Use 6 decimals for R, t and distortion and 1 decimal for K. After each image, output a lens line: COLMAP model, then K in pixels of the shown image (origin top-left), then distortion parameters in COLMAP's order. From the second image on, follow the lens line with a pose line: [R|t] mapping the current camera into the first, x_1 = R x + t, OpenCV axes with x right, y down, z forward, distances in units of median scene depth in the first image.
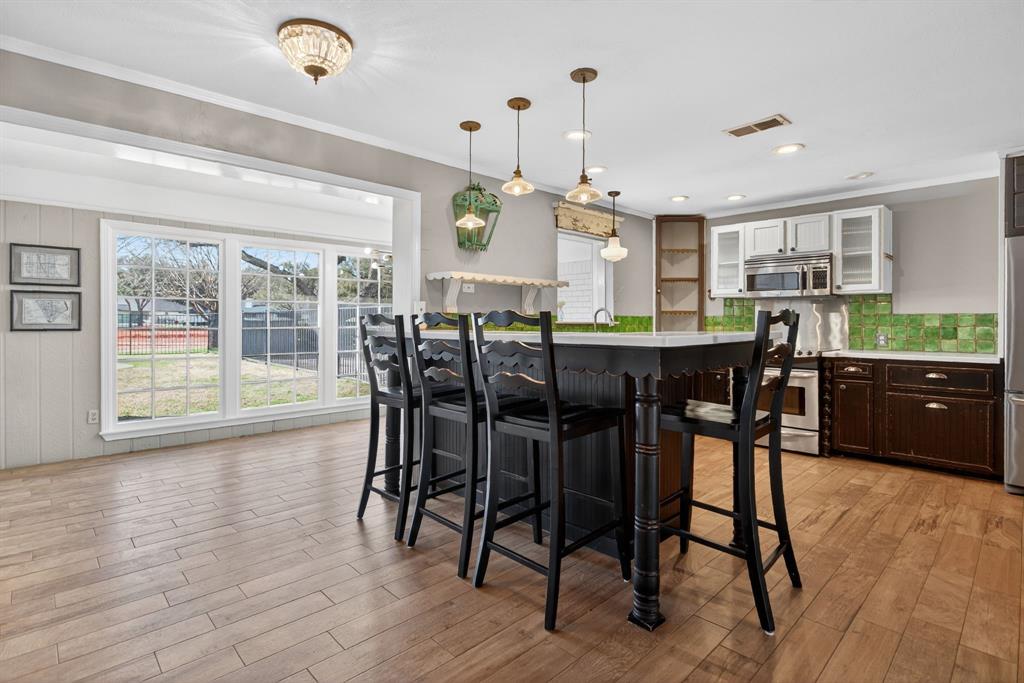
lens RADIAL K [[496.0, 0, 517.1], [0, 496.0, 324.4], [0, 0, 1]] dist [-0.000878, 0.000275]
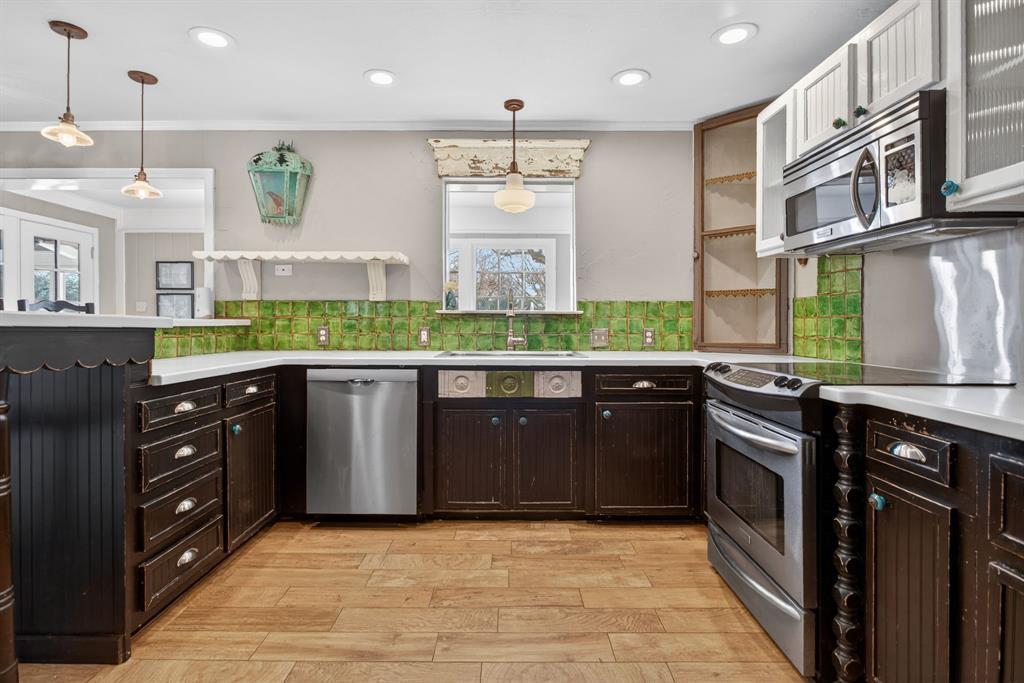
lens RADIAL K [[496.0, 0, 514.0], [0, 496.0, 321.1], [0, 0, 1]] dist [-0.000878, 0.000275]
pose [[0.726881, 0.000466, -0.686763, 0.709400], [-0.005010, 0.999977, -0.004623, 0.014062], [0.686745, 0.006801, 0.726866, 0.615069]]
